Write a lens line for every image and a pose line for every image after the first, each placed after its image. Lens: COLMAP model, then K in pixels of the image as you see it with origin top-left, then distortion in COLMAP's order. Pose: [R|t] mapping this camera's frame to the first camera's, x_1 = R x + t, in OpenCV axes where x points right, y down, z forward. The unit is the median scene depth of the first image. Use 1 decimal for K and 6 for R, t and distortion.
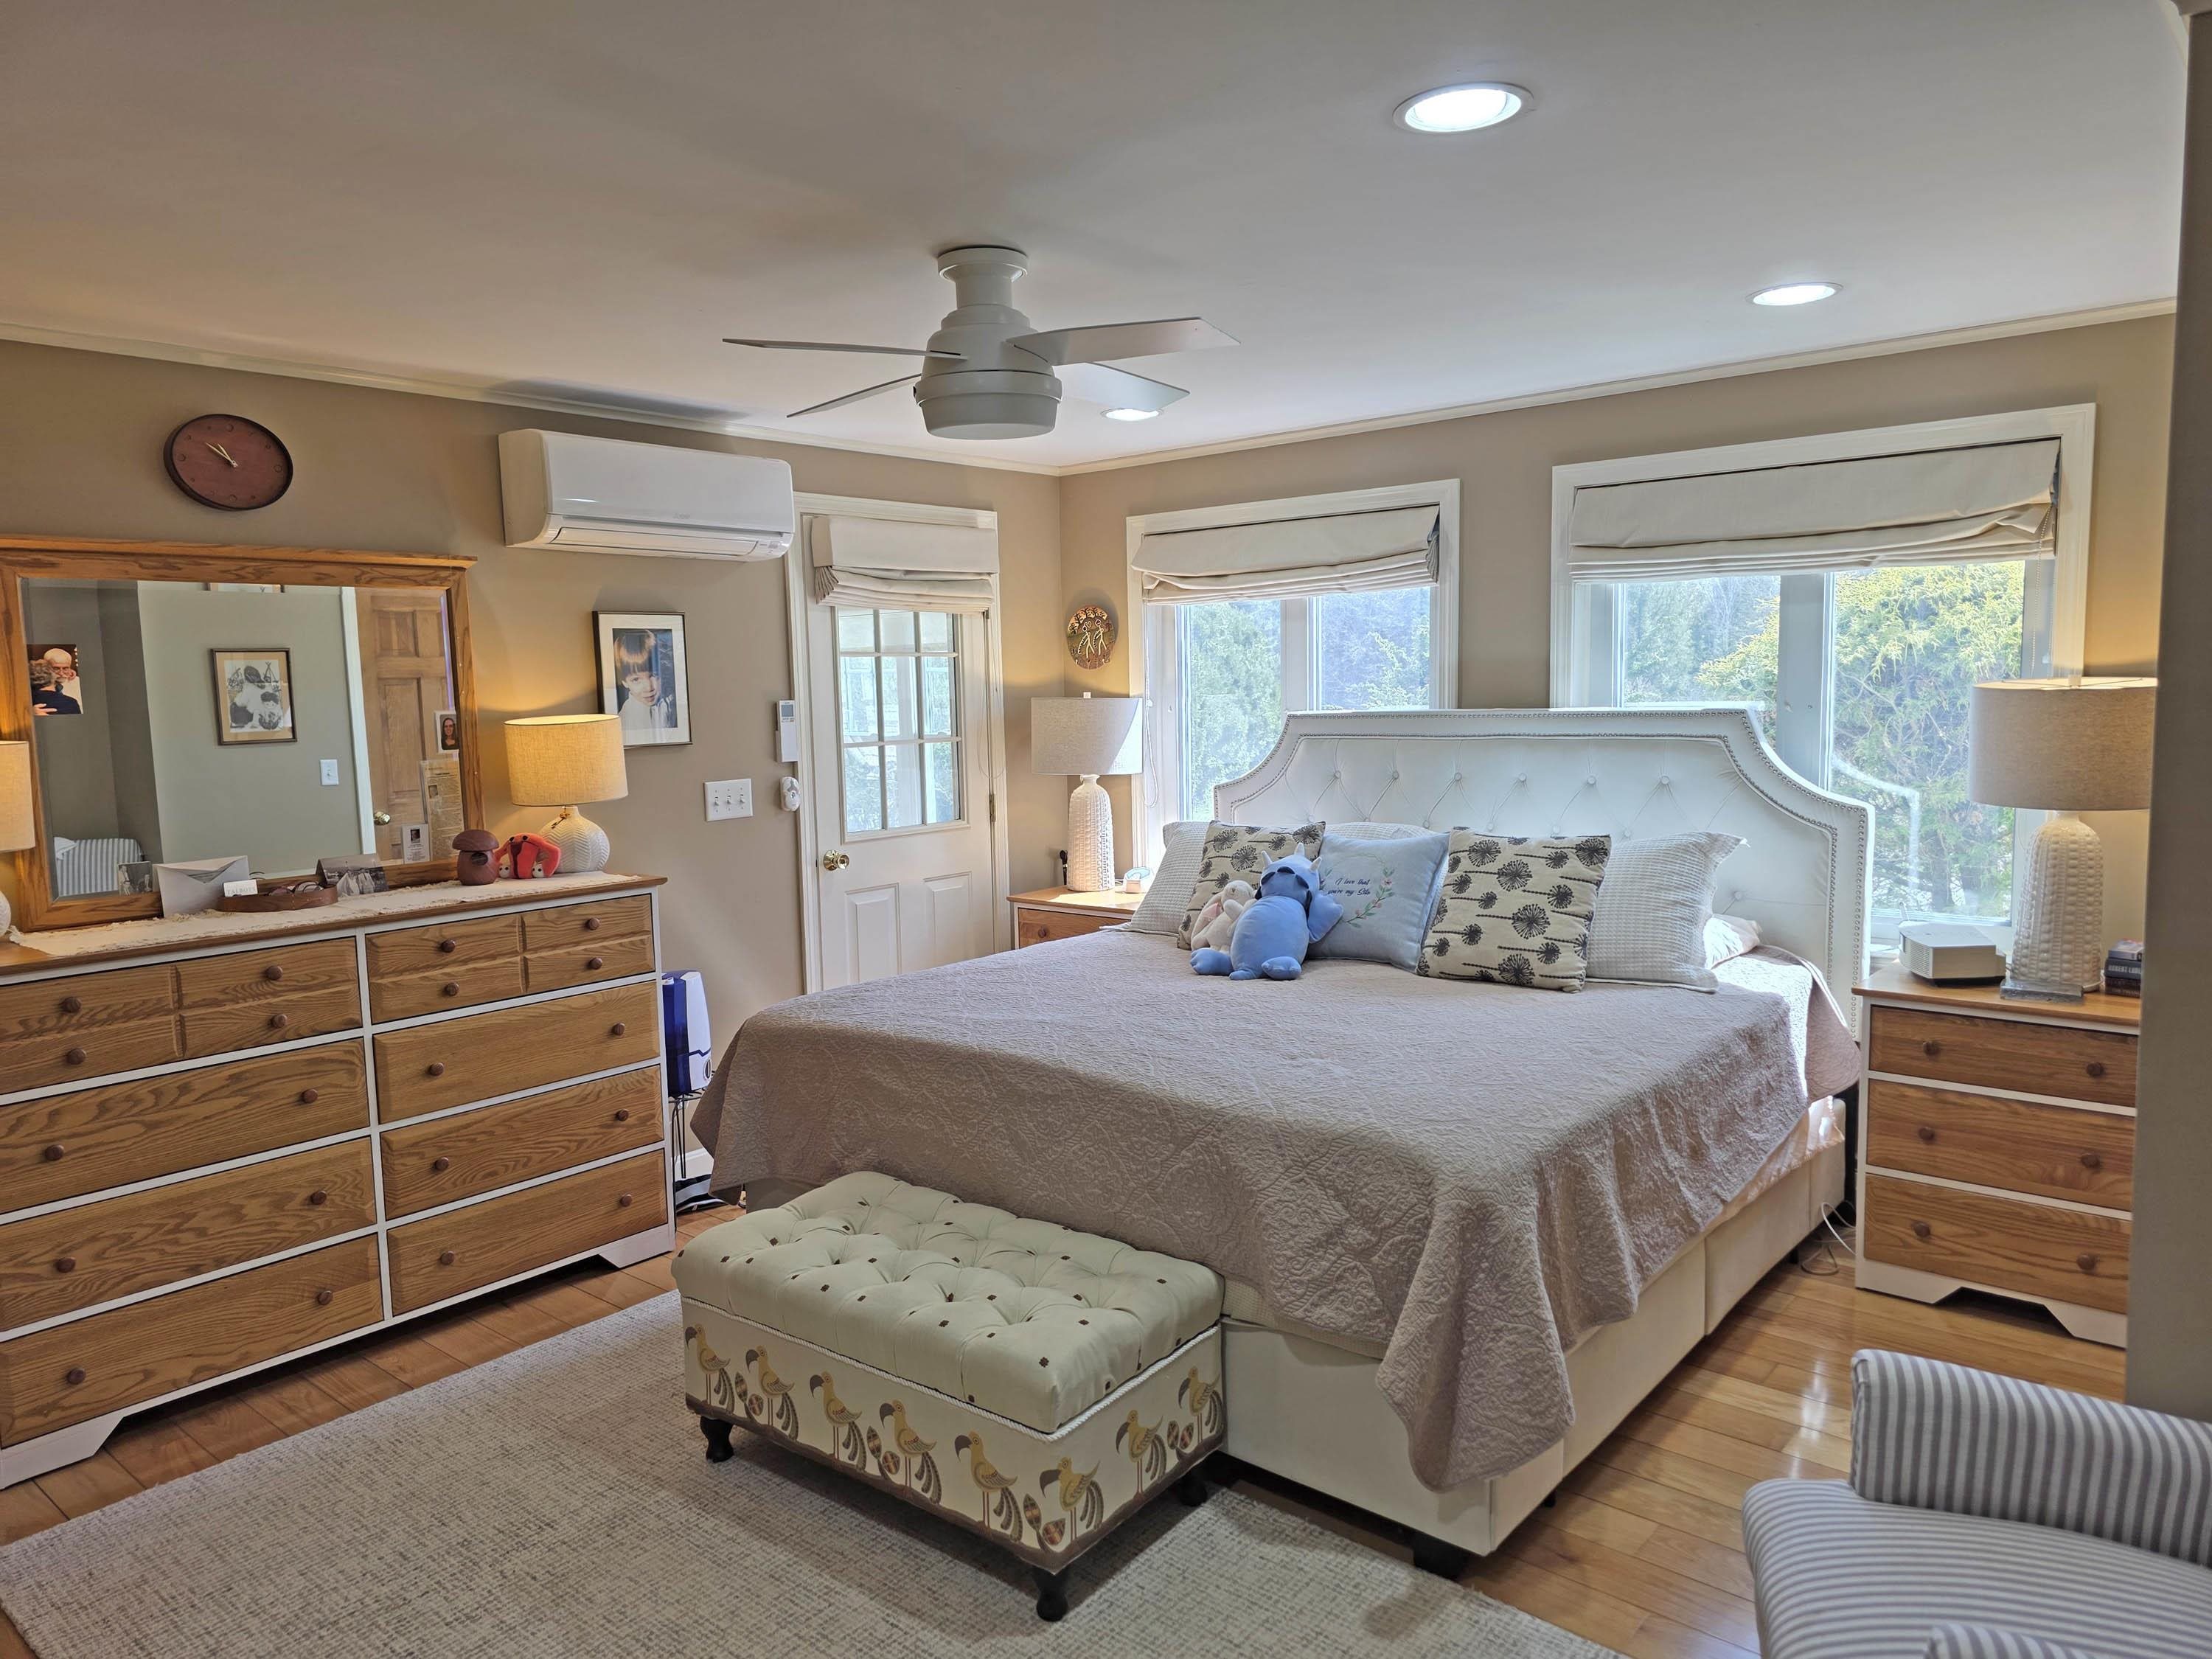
lens RADIAL K [[1479.3, 0, 1101.3], [0, 1479.3, 831.0], [0, 0, 1]] dist [0.038016, -0.030392]
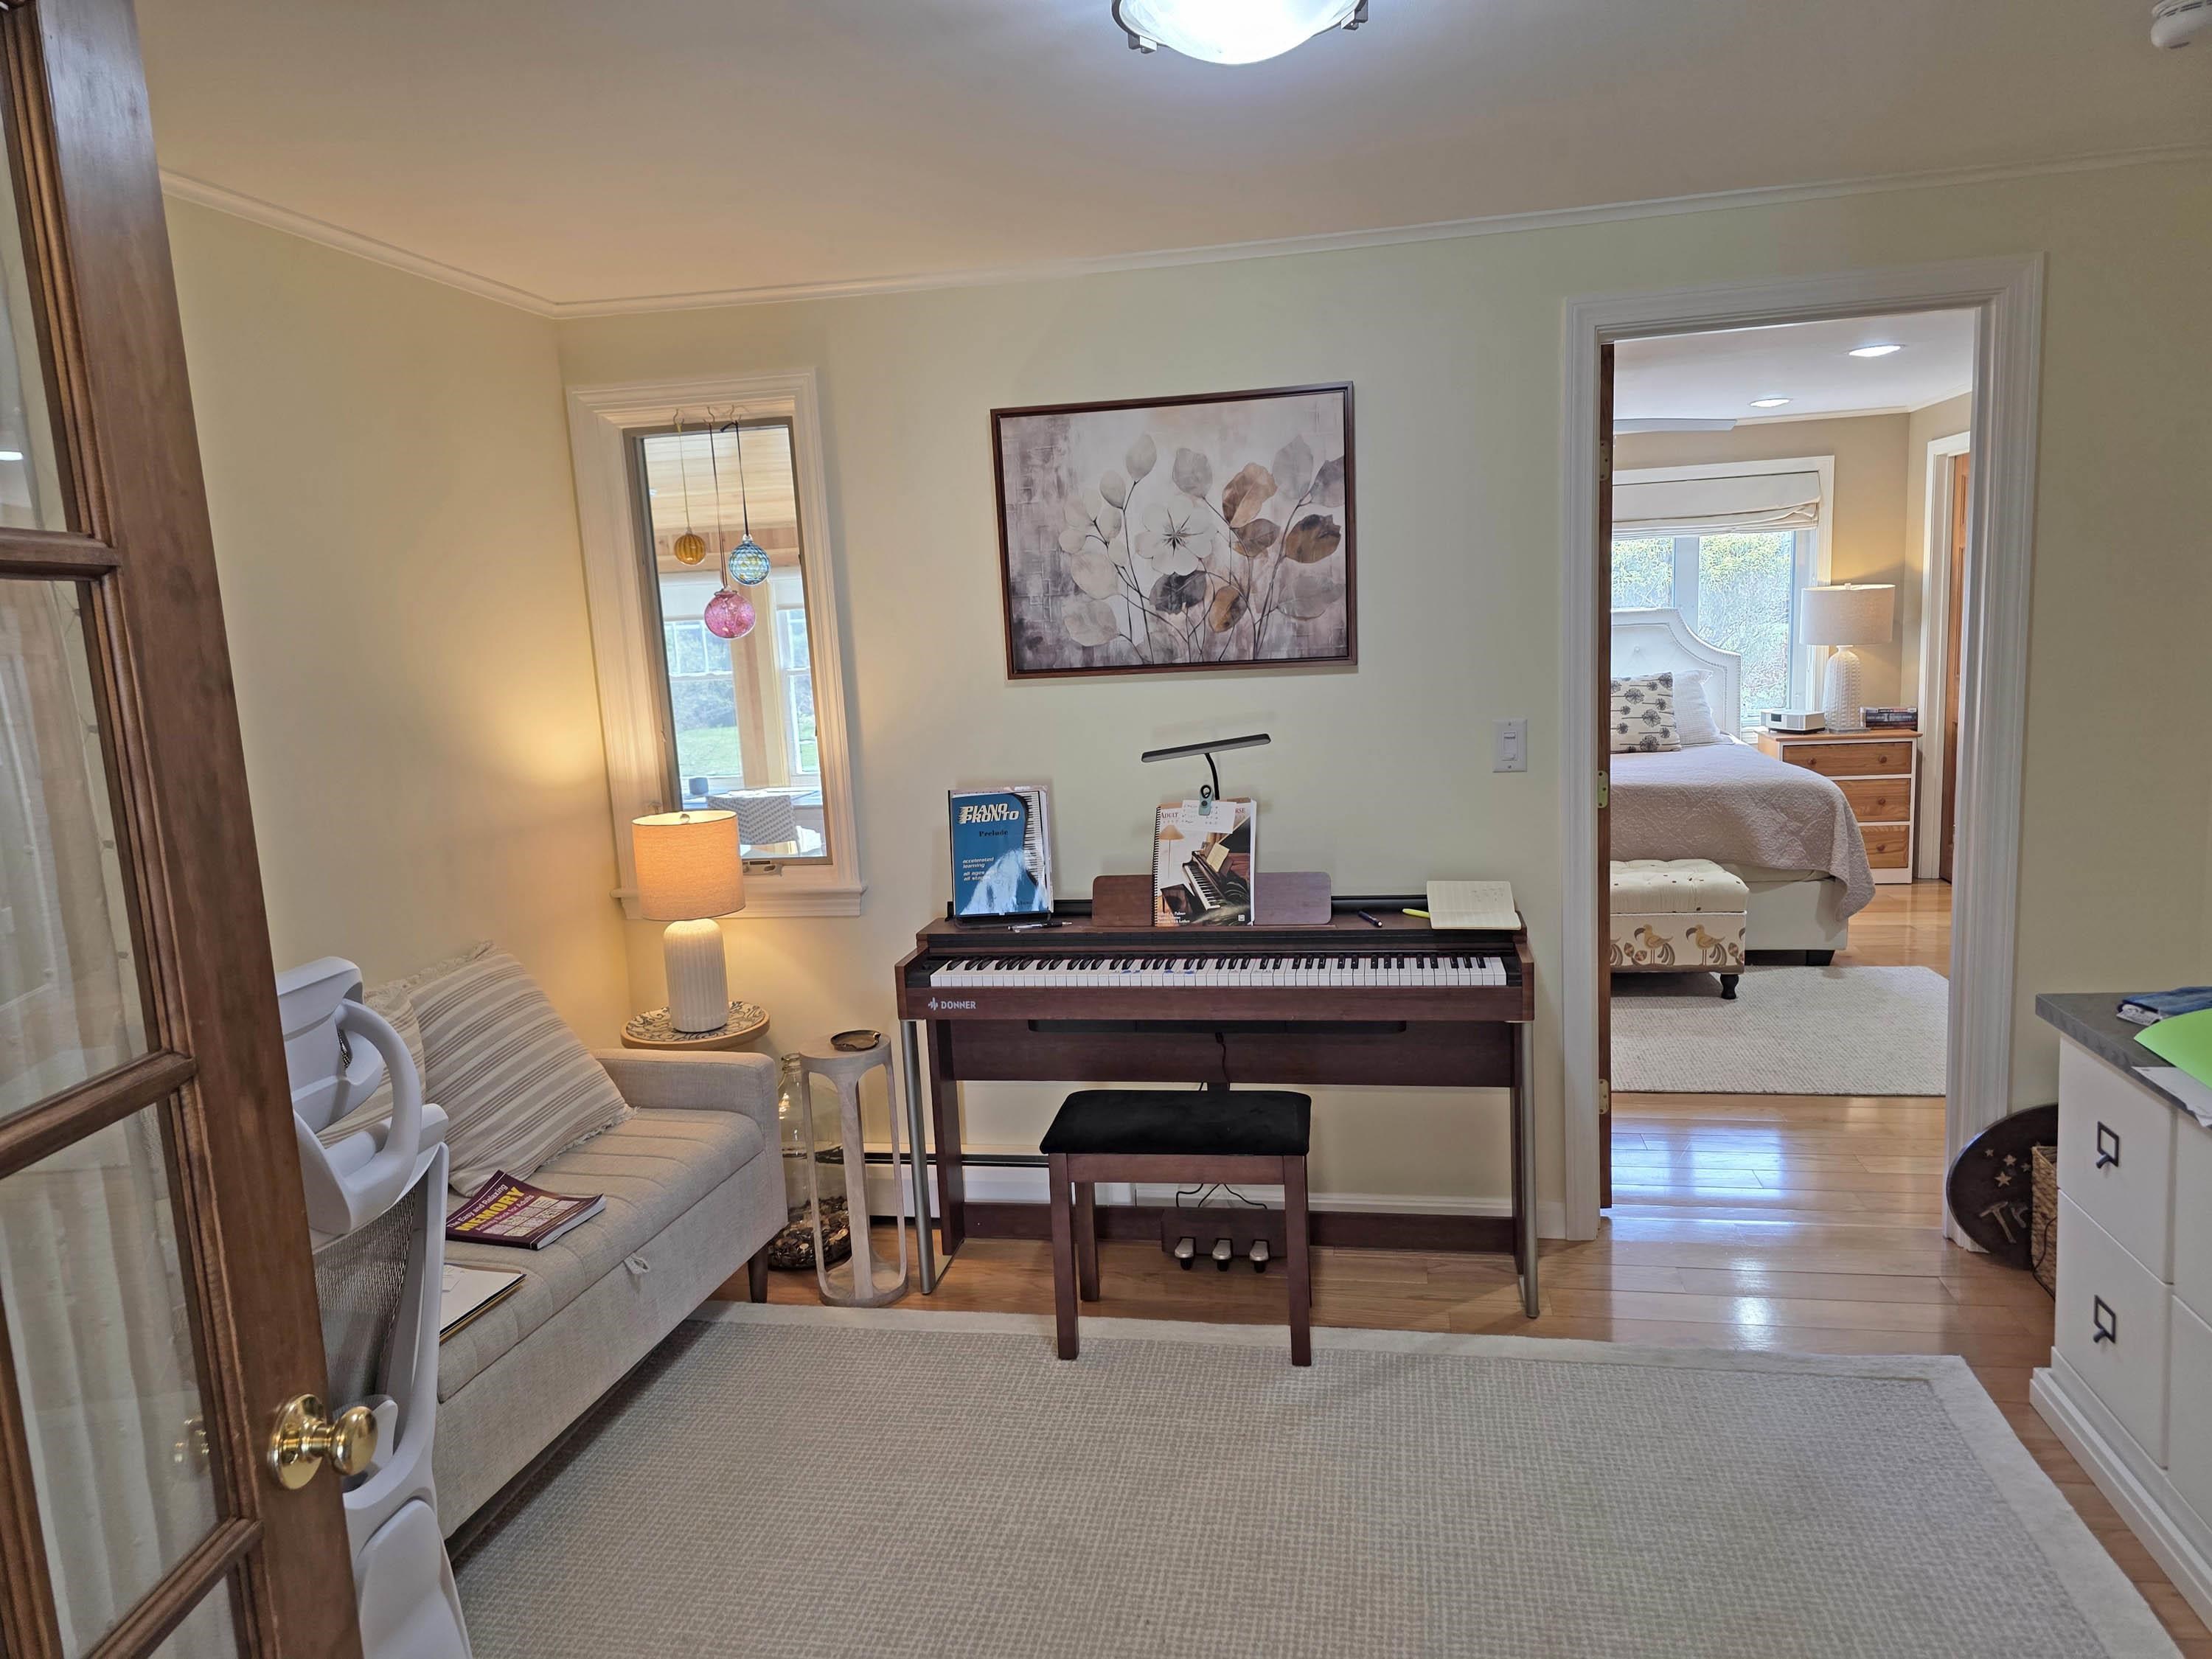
lens RADIAL K [[1479.3, 0, 1111.5], [0, 1479.3, 832.9], [0, 0, 1]] dist [0.038016, -0.030392]
pose [[0.870411, -0.094812, 0.483111, -1.355840], [0.078734, 0.995459, 0.053508, 0.054265], [-0.485990, -0.008536, 0.873923, -0.372392]]
